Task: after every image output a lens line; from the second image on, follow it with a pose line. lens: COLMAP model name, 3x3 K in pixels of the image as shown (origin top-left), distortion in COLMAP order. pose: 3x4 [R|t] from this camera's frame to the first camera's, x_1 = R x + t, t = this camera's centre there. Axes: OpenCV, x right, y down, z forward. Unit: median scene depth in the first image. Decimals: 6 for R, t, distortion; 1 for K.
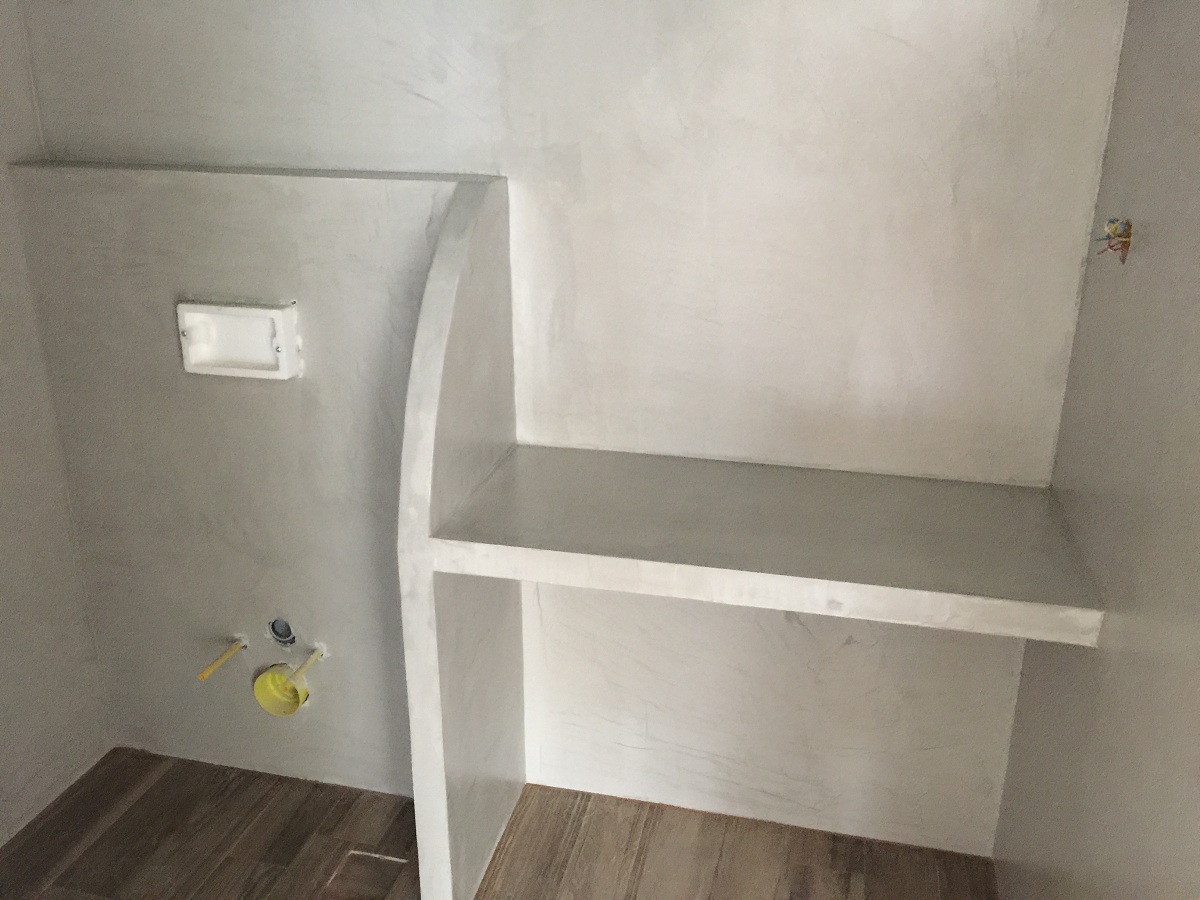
lens RADIAL K [[1027.9, 0, 620.7], [0, 1027.9, 450.7], [0, 0, 1]] dist [0.082197, -0.137392]
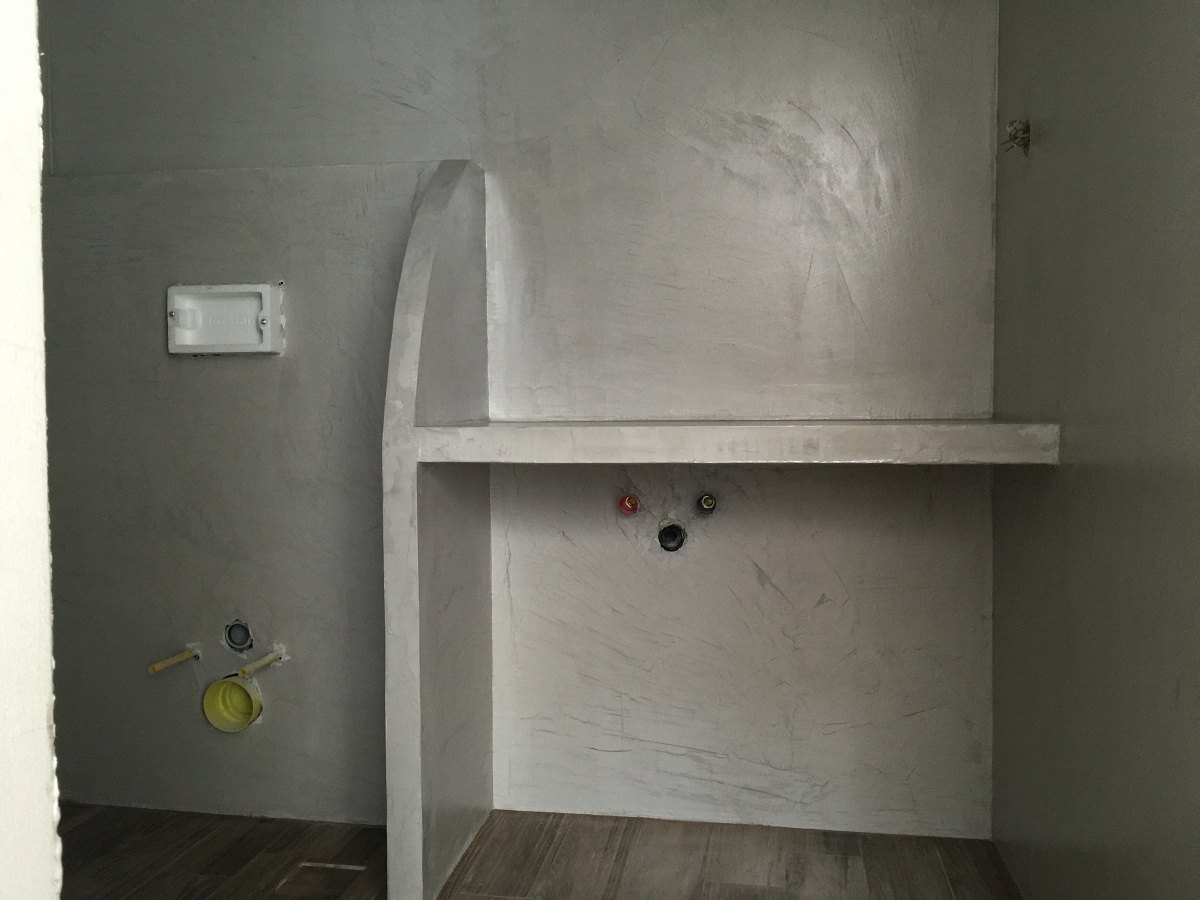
lens RADIAL K [[1024.5, 0, 616.0], [0, 1024.5, 448.8], [0, 0, 1]] dist [0.082297, -0.115758]
pose [[0.997515, -0.017493, 0.068246, -0.044569], [0.037079, 0.954025, -0.297426, 0.334658], [-0.059905, 0.299217, 0.952303, 0.014798]]
